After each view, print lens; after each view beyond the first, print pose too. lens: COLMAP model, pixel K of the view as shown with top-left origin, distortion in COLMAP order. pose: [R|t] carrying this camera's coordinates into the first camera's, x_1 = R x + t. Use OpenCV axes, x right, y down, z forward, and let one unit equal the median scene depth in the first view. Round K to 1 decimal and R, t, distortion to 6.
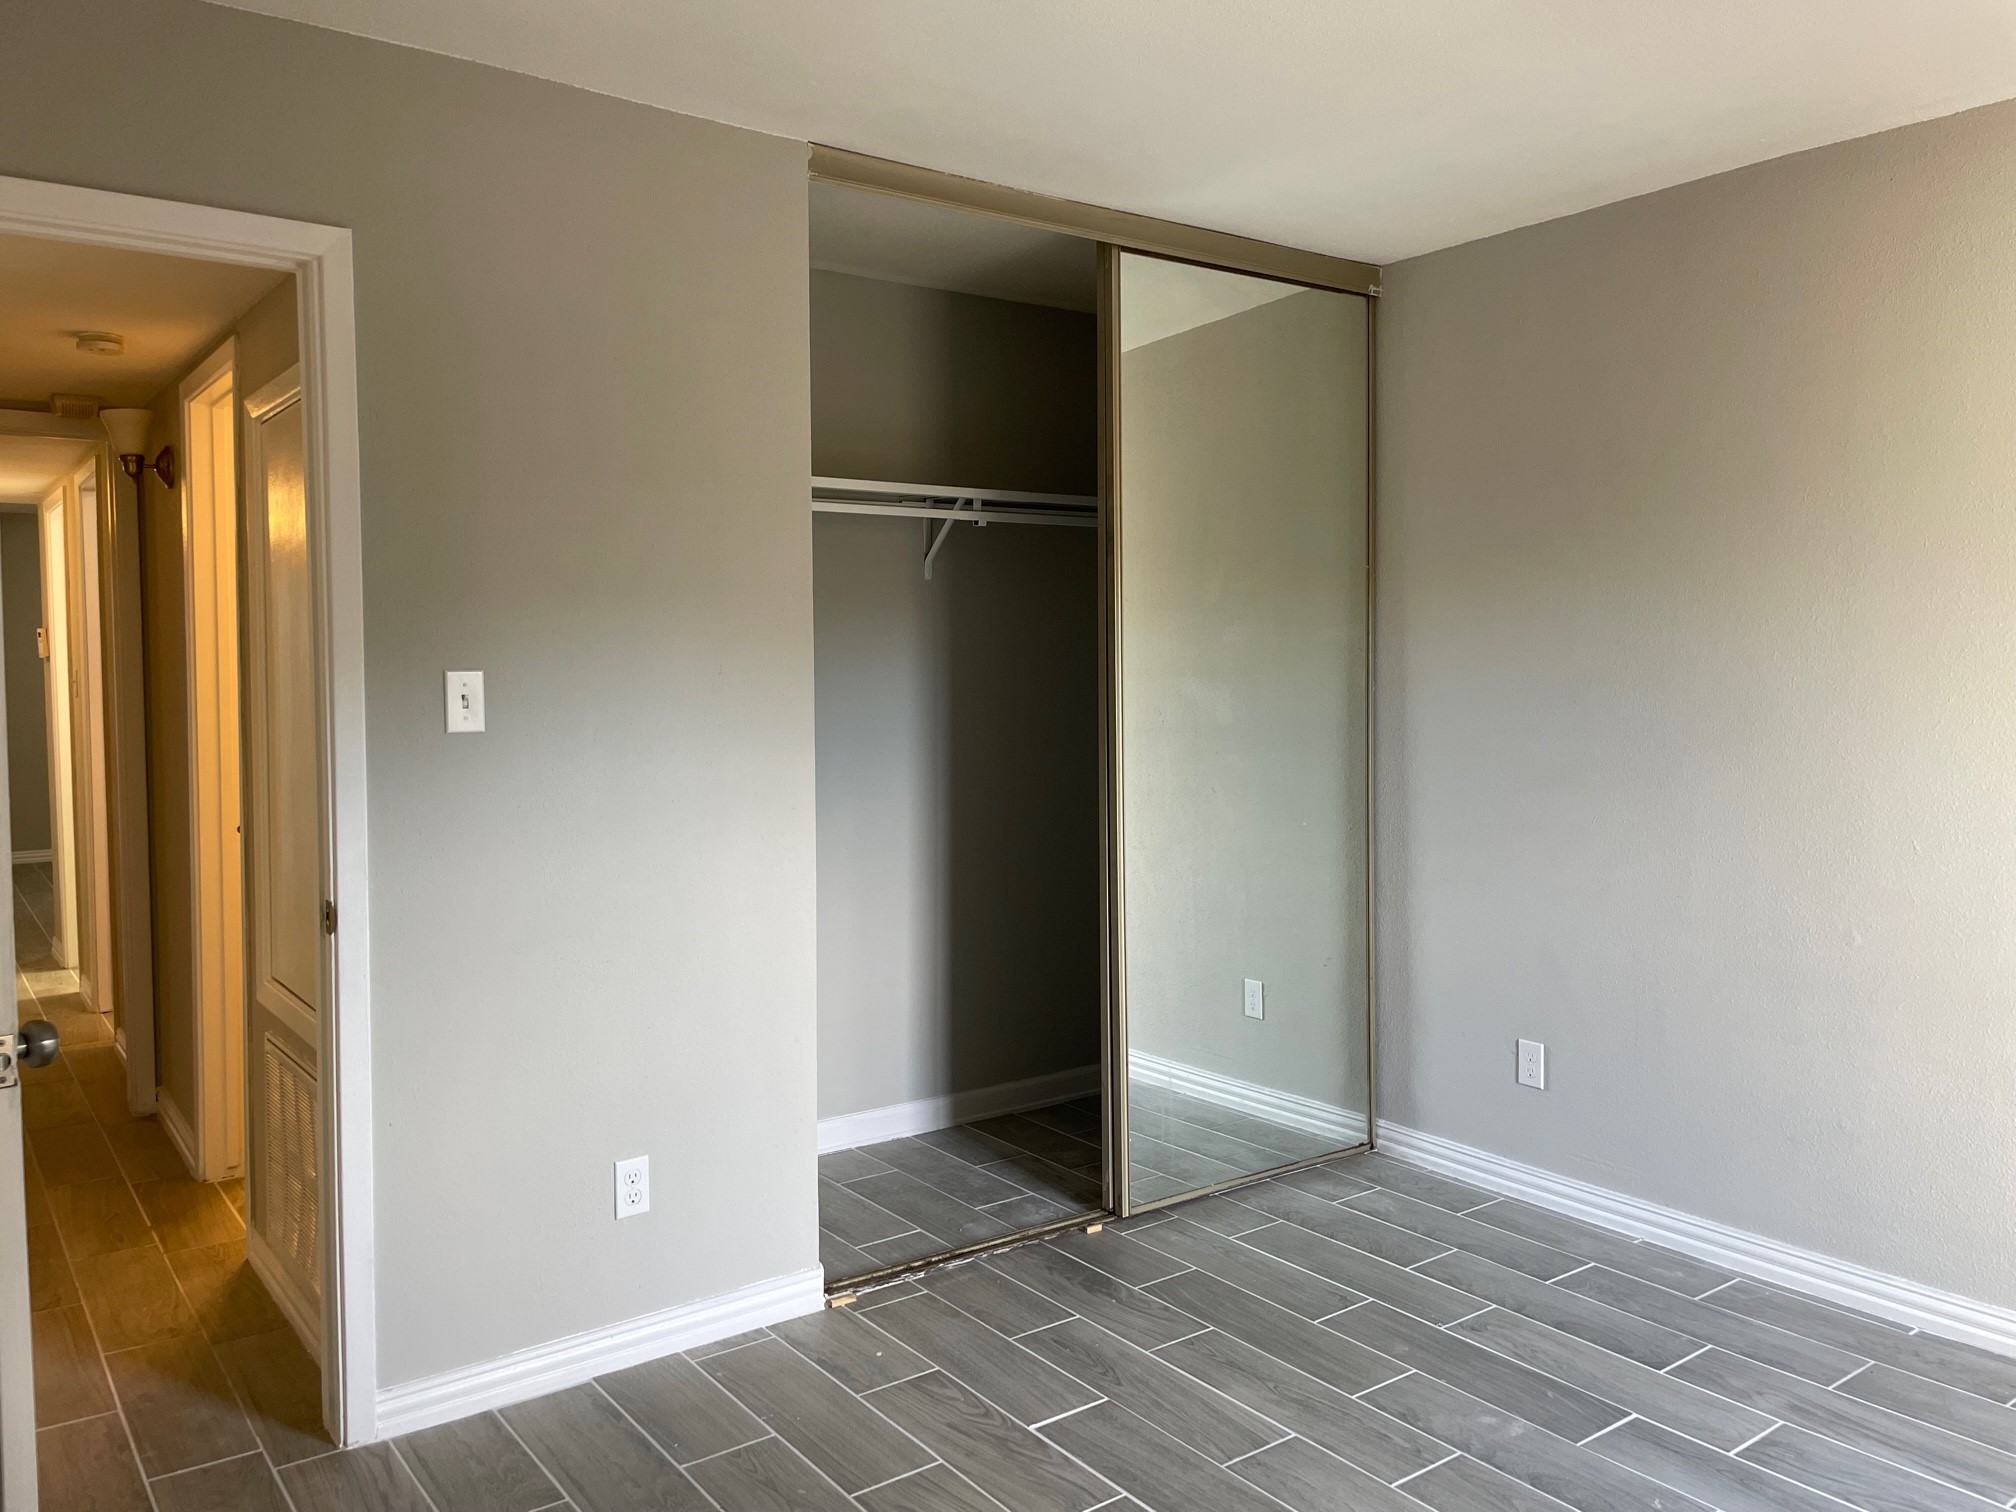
lens RADIAL K [[1530.0, 0, 1008.4], [0, 1530.0, 704.3], [0, 0, 1]] dist [0.063899, -0.076229]
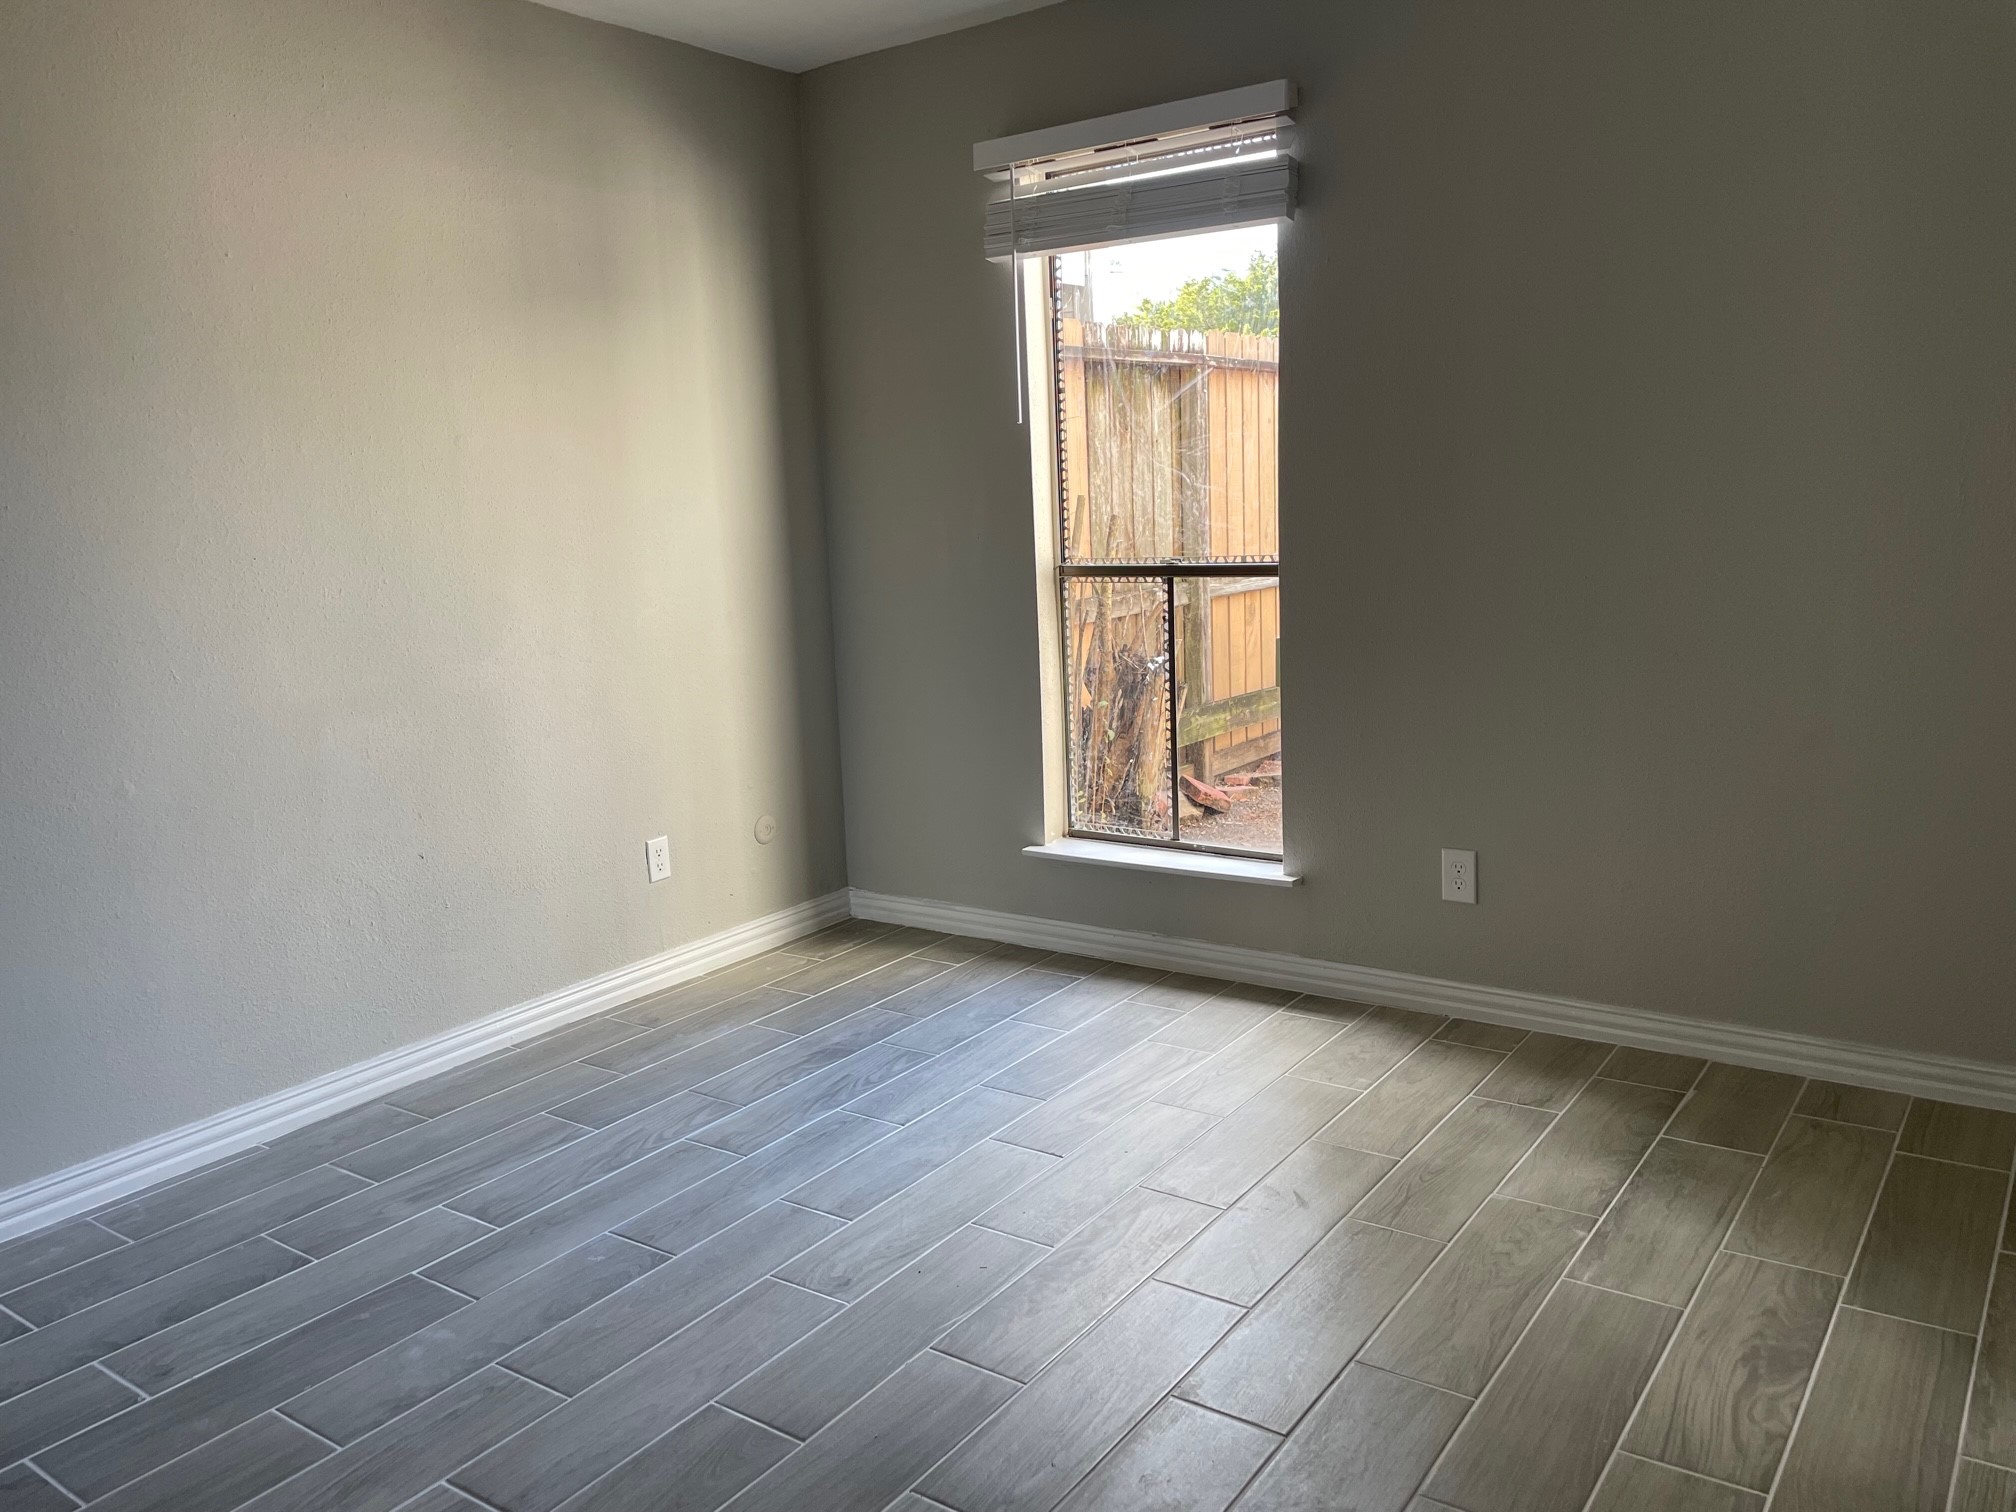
lens RADIAL K [[1530.0, 0, 1008.4], [0, 1530.0, 704.3], [0, 0, 1]] dist [0.063899, -0.076229]
pose [[-0.302462, -0.112581, 0.946489, -0.528124], [0.082785, 0.986145, 0.143753, 0.012733], [-0.949560, 0.121835, -0.288952, 0.844854]]
